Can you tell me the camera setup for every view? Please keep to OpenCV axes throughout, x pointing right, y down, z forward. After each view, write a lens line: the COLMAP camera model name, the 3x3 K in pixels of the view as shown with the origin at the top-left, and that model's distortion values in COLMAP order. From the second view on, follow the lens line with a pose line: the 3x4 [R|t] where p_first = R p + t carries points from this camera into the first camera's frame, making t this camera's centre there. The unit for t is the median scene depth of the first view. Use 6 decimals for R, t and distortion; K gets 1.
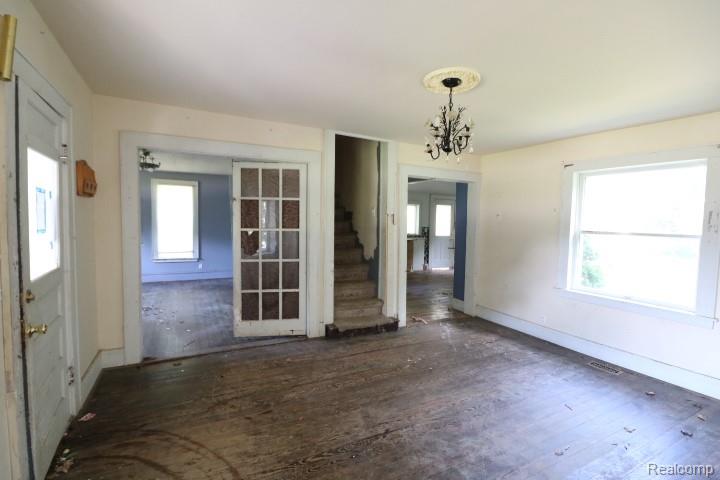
lens RADIAL K [[327.1, 0, 360.0], [0, 327.1, 240.0], [0, 0, 1]] dist [-0.024875, -0.000121]
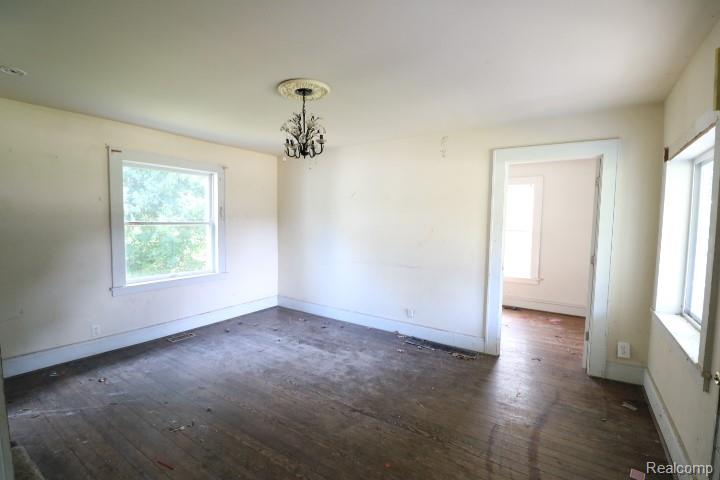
lens RADIAL K [[327.1, 0, 360.0], [0, 327.1, 240.0], [0, 0, 1]] dist [-0.024875, -0.000121]
pose [[-0.465955, -0.088816, 0.880340, -0.792465], [0.028849, 0.992895, 0.115441, -0.105246], [-0.884338, 0.079188, -0.460082, 1.353934]]
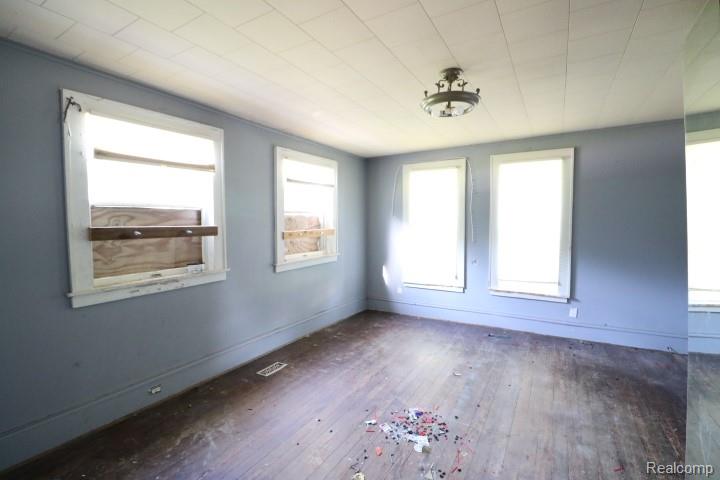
lens RADIAL K [[327.1, 0, 360.0], [0, 327.1, 240.0], [0, 0, 1]] dist [-0.024875, -0.000121]
pose [[0.506305, 0.024493, -0.862006, -0.224727], [-0.032220, 0.999436, 0.009474, -0.027774], [0.861752, 0.022977, 0.506809, 0.451068]]
